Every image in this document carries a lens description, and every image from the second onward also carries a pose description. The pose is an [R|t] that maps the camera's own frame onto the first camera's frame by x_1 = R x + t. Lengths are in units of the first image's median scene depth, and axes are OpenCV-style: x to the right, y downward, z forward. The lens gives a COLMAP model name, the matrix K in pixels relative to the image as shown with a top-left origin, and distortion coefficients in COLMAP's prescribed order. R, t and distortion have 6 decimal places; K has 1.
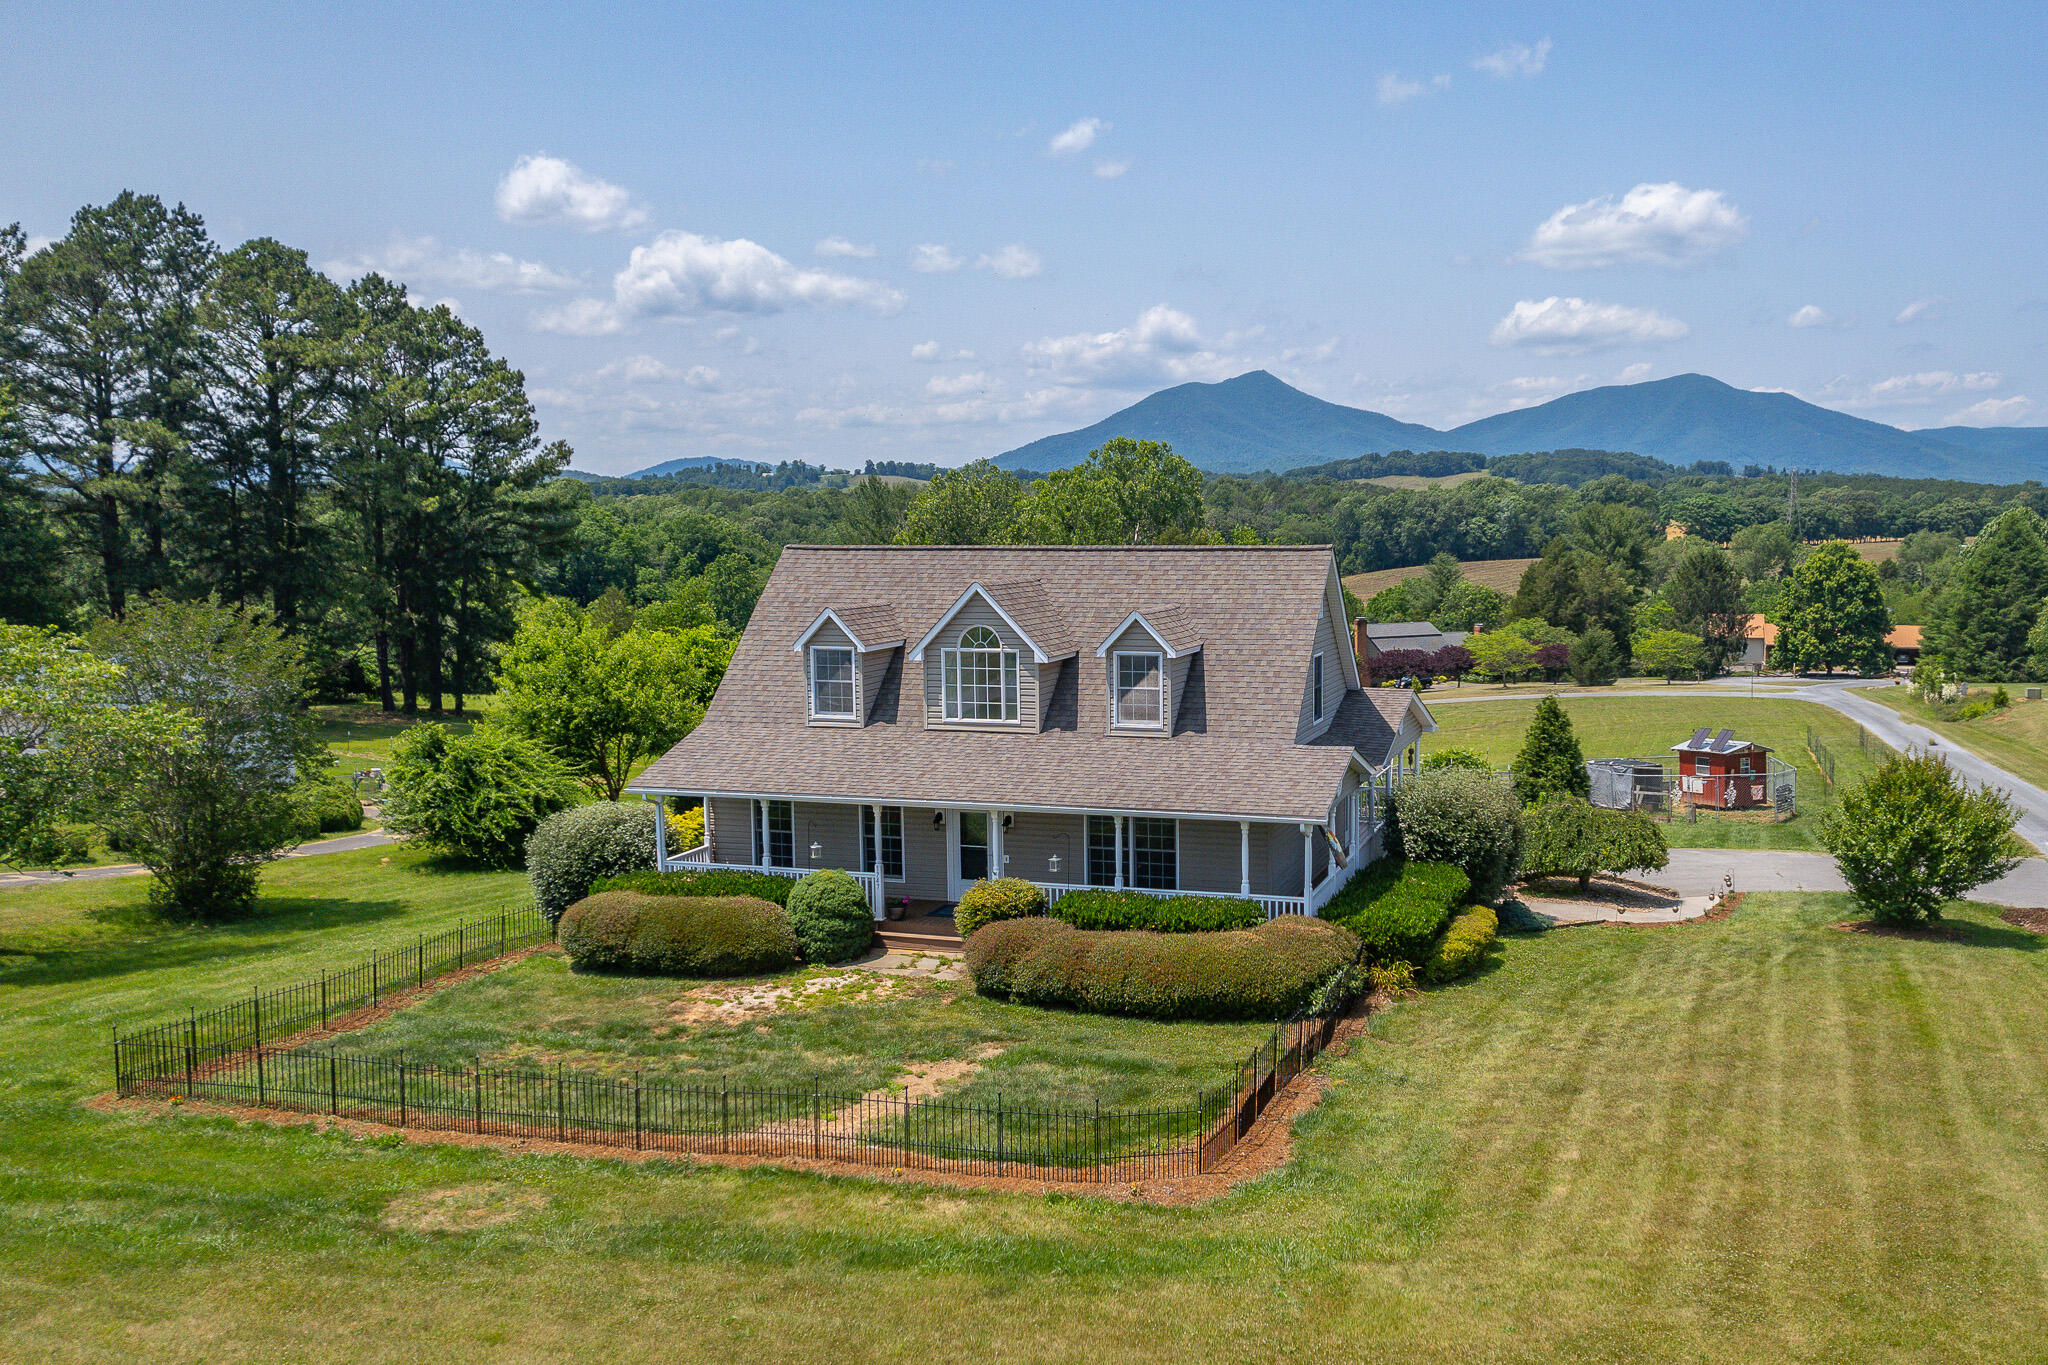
lens RADIAL K [[1667.9, 0, 1235.5], [0, 1667.9, 679.1], [0, 0, 1]] dist [-0.059267, 0.045456]
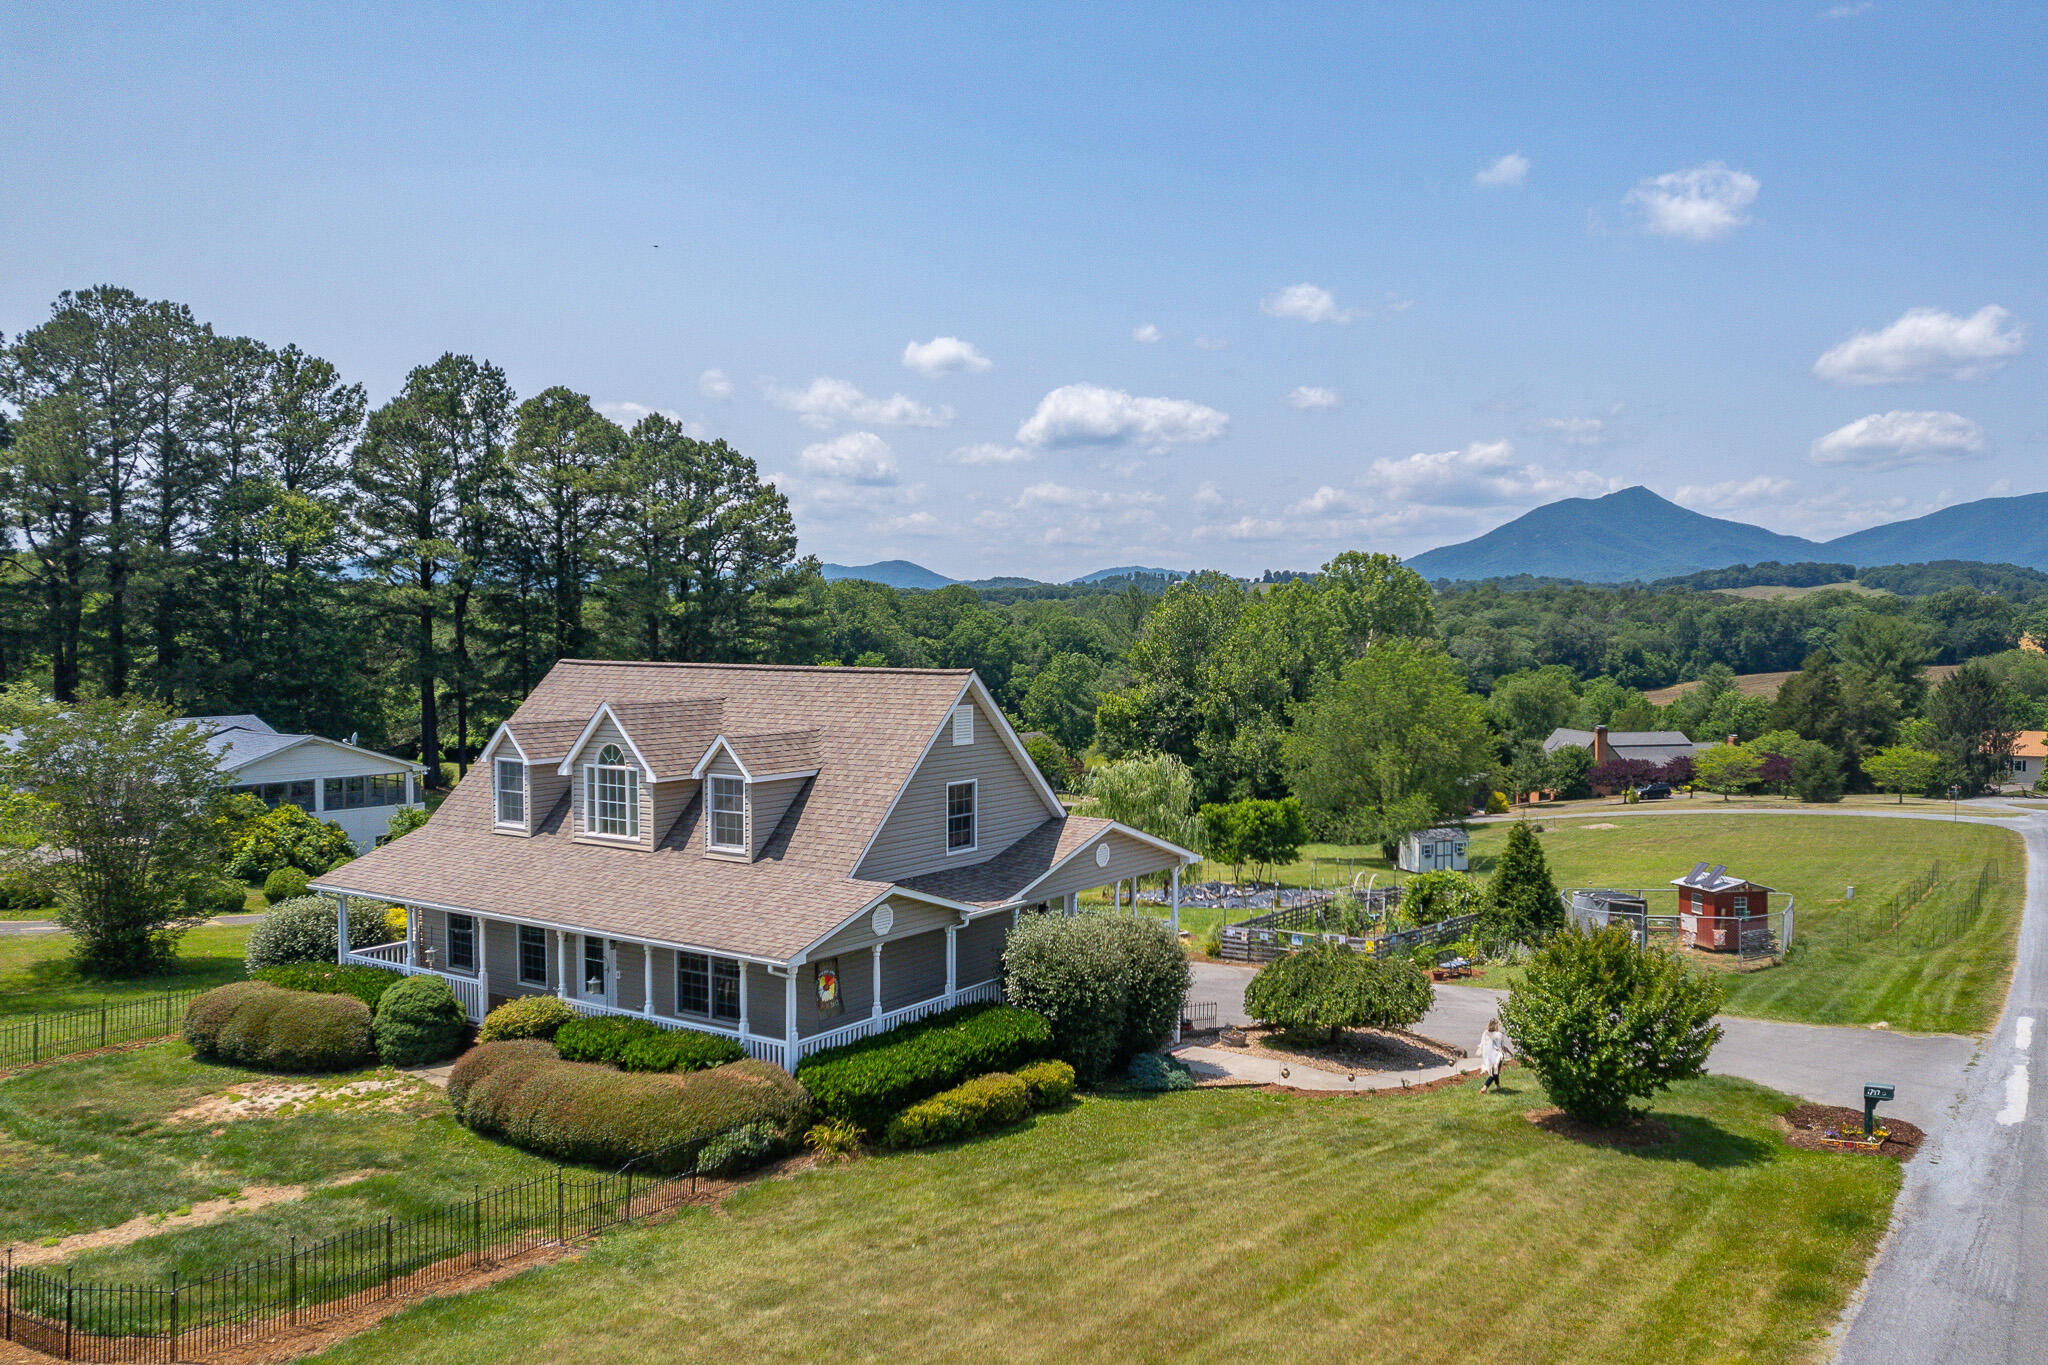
lens RADIAL K [[1534.2, 0, 1205.8], [0, 1534.2, 706.7], [0, 0, 1]] dist [-0.071006, 0.063305]
pose [[0.966939, 0.022588, -0.254005, 0.438597], [-0.033126, 0.998756, -0.037284, -0.031950], [0.252847, 0.044465, 0.966484, 0.190496]]
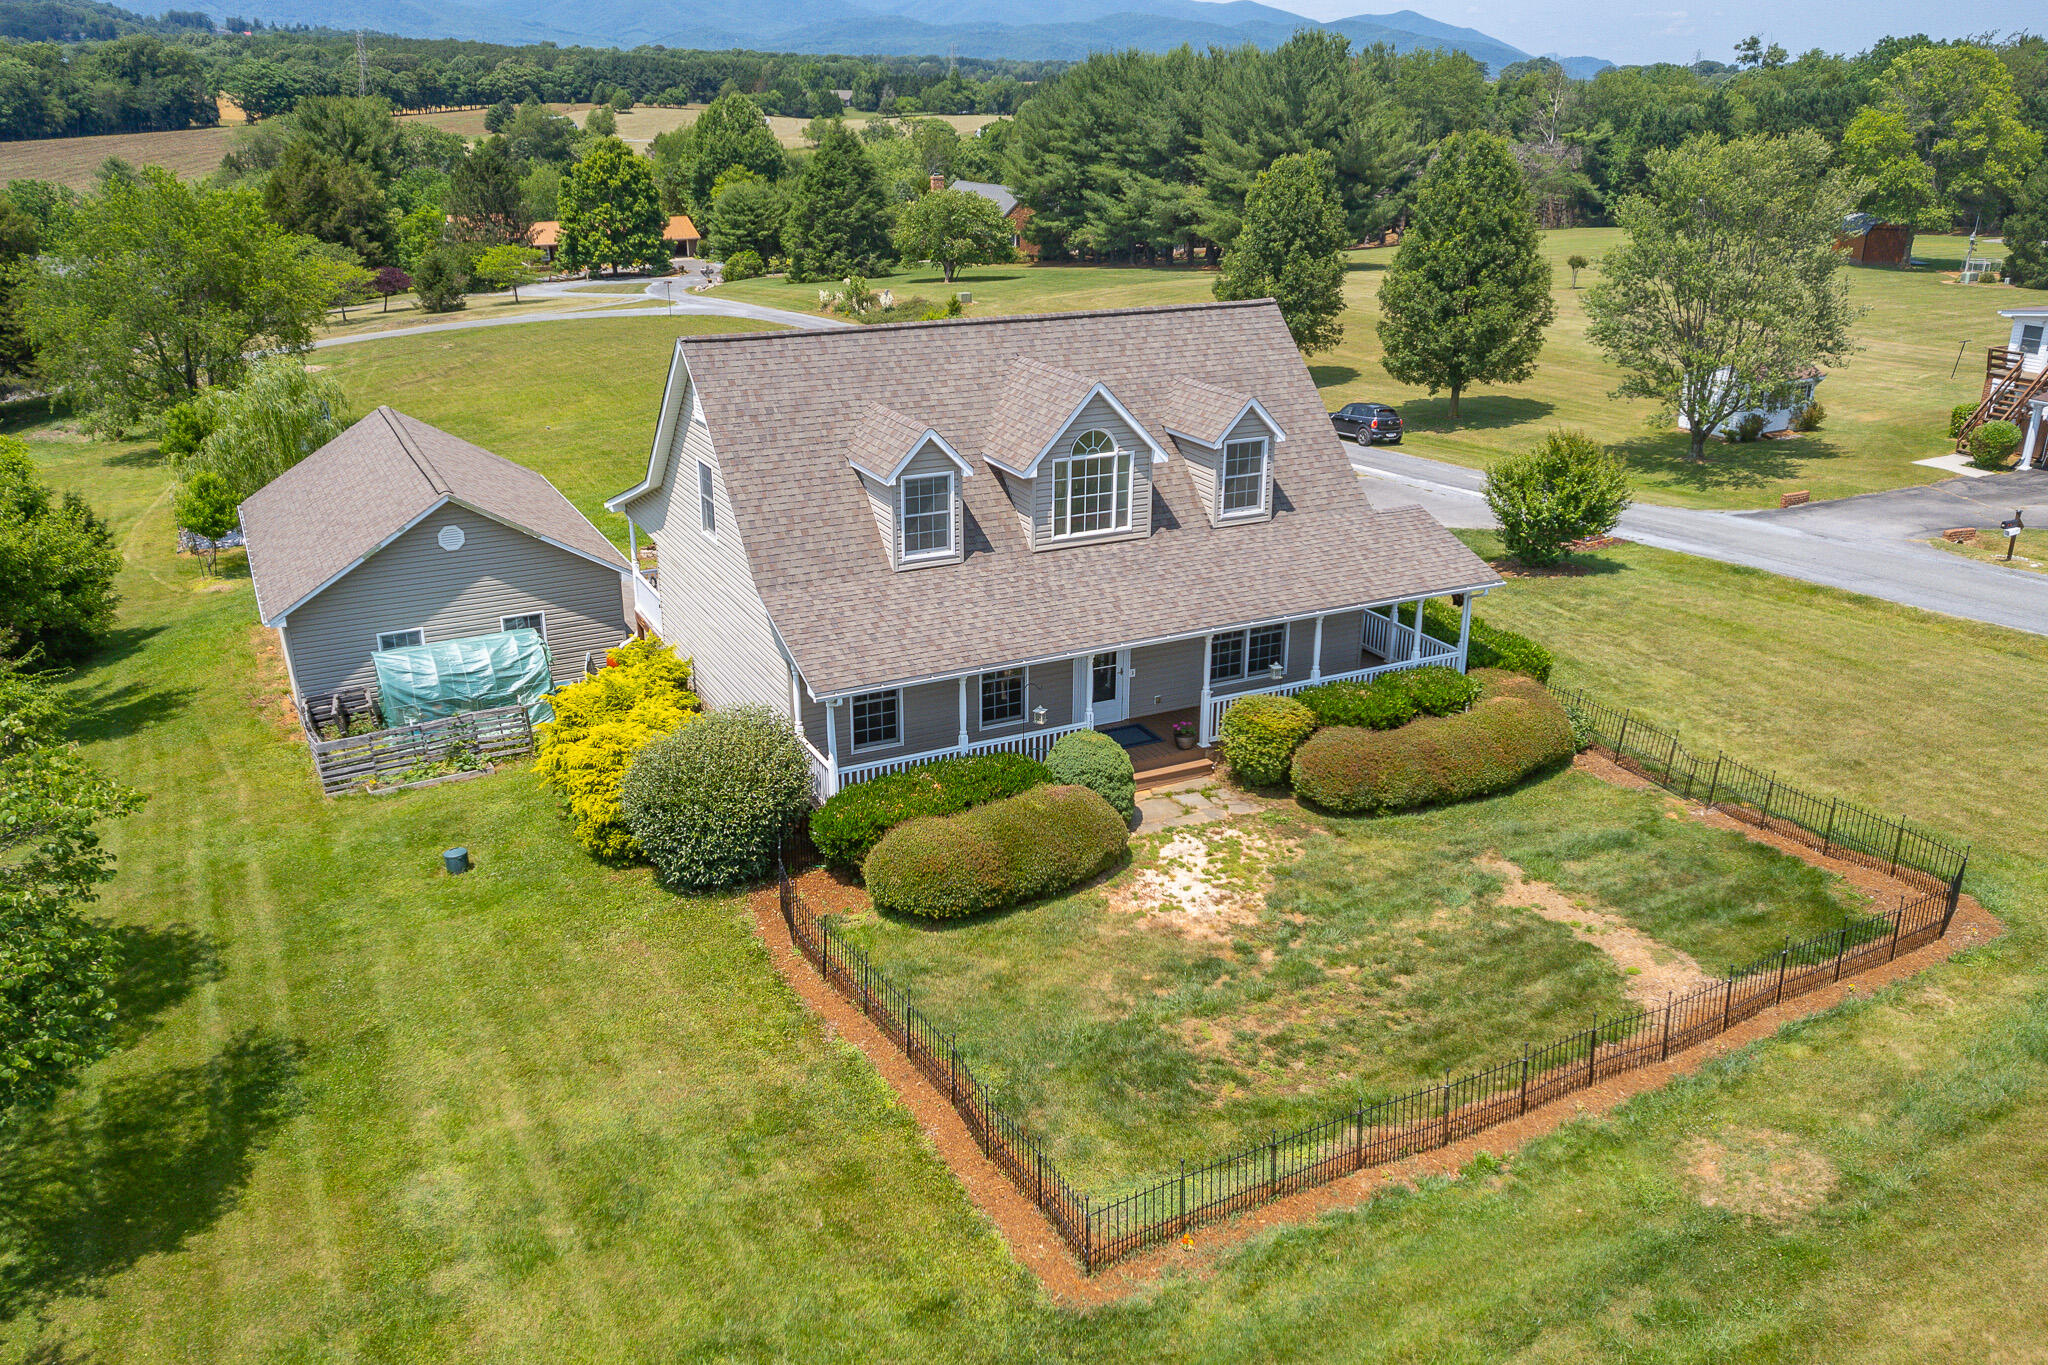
lens RADIAL K [[1621.3, 0, 1030.4], [0, 1621.3, 718.7], [0, 0, 1]] dist [-0.043523, 0.000266]
pose [[0.743671, -0.240661, 0.623728, -0.765146], [0.055998, 0.952106, 0.300597, -0.148613], [-0.666197, -0.188618, 0.721530, 0.366121]]
